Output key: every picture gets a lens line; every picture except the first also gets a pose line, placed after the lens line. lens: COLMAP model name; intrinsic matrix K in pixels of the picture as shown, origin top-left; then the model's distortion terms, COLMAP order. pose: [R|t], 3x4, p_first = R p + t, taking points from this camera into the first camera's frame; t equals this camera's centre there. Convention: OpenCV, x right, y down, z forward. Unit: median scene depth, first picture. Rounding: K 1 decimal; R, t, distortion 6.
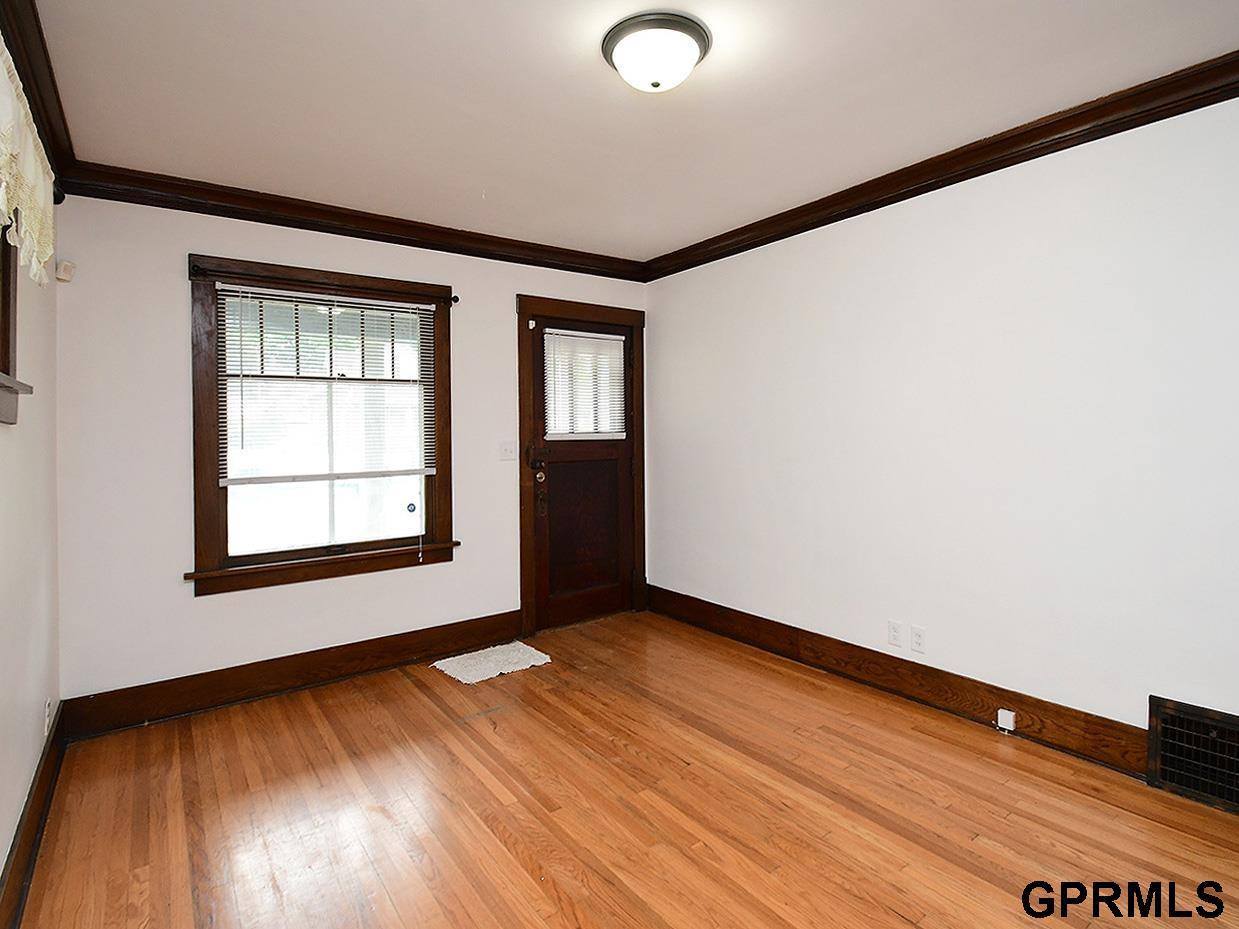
lens RADIAL K [[635.3, 0, 617.6], [0, 635.3, 454.9], [0, 0, 1]] dist [-0.000905, -0.000215]
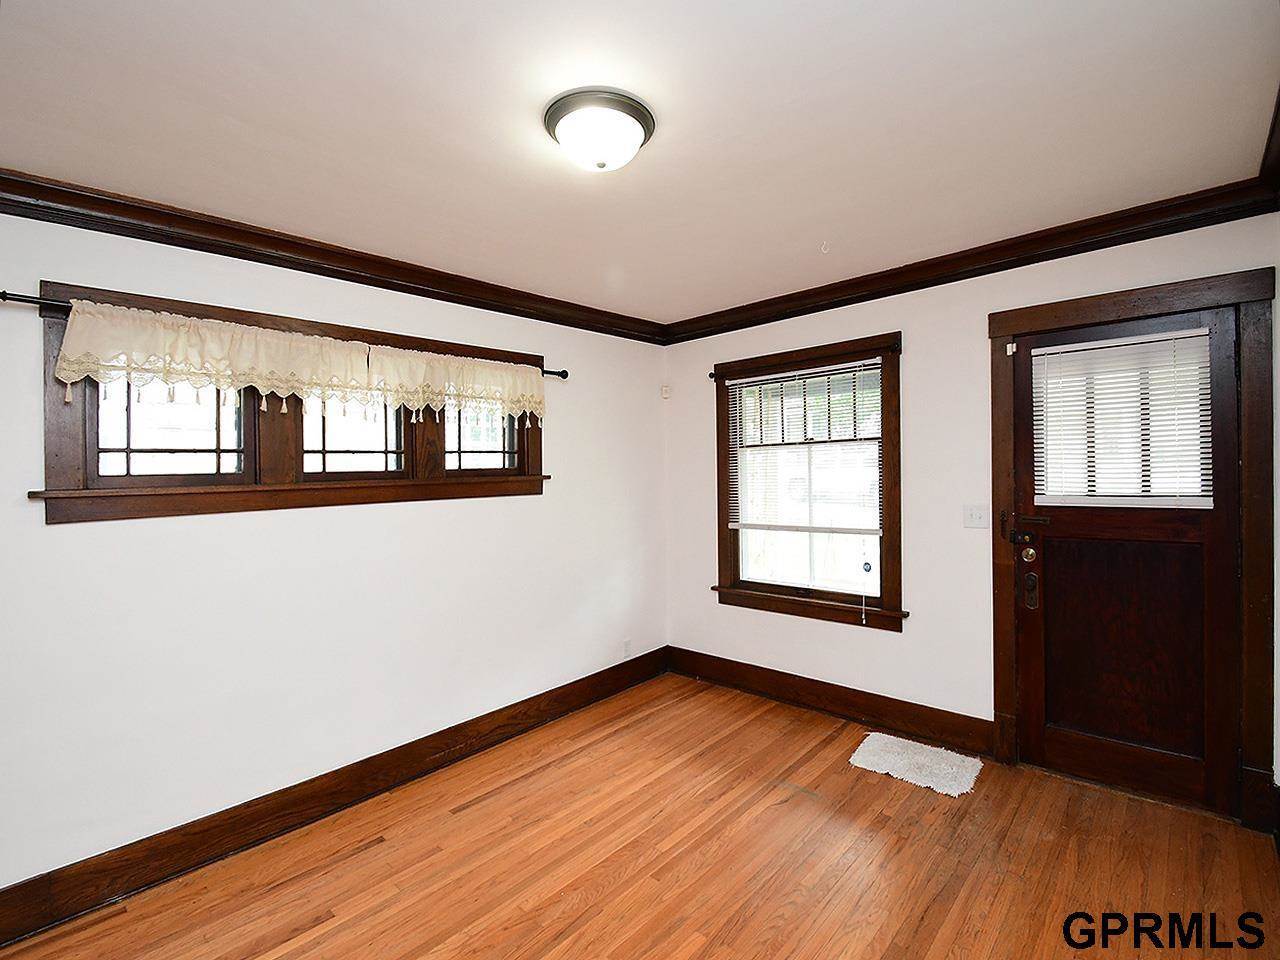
lens RADIAL K [[592.8, 0, 640.0], [0, 592.8, 480.0], [0, 0, 1]] dist [-0.000848, -0.000376]
pose [[0.184405, 0.025254, -0.982526, 0.514137], [-0.003383, 0.999680, 0.025061, -0.074291], [0.982845, -0.001298, 0.184431, 0.487276]]
